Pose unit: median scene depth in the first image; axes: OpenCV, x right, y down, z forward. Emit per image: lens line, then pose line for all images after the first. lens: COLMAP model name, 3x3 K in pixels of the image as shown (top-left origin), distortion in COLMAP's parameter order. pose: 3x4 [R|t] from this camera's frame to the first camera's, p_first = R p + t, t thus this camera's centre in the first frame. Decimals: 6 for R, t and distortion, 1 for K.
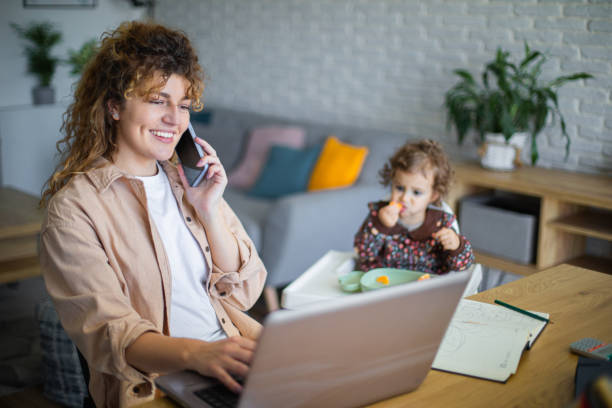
lens RADIAL K [[899.1, 0, 312.6], [0, 899.1, 204.5], [0, 0, 1]] dist [-0.121430, 0.000000]
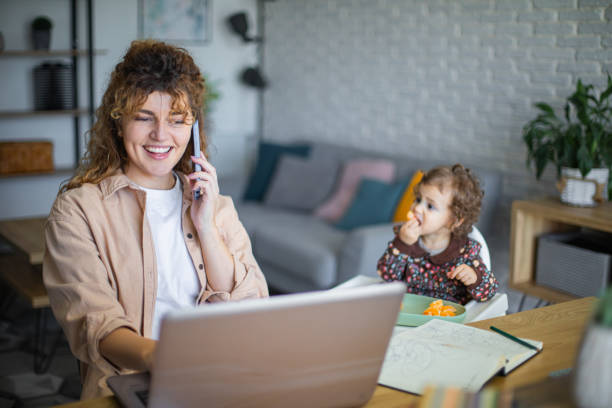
lens RADIAL K [[899.1, 0, 310.6], [0, 899.1, 204.7], [0, 0, 1]] dist [-0.121430, 0.000000]
pose [[0.984729, 0.025896, -0.172160, 0.088768], [-0.034066, 0.998421, -0.044671, 0.012761], [0.170731, 0.049853, 0.984056, 0.005921]]
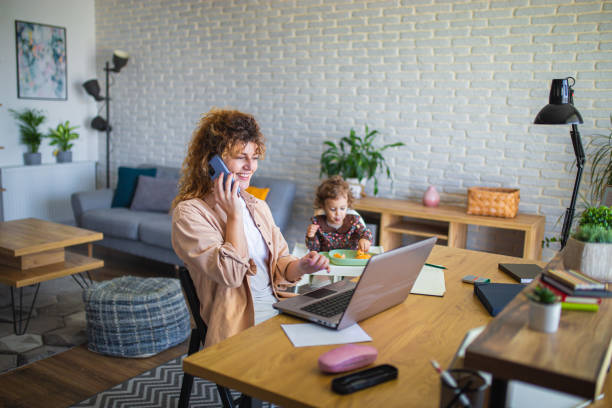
lens RADIAL K [[587.9, 0, 304.3], [0, 587.9, 201.1], [0, 0, 1]] dist [-0.020456, 0.000000]
pose [[0.969562, -0.022000, 0.243854, -0.158299], [0.034844, 0.998216, -0.048480, 0.017162], [-0.242352, 0.055502, 0.968600, -0.075961]]
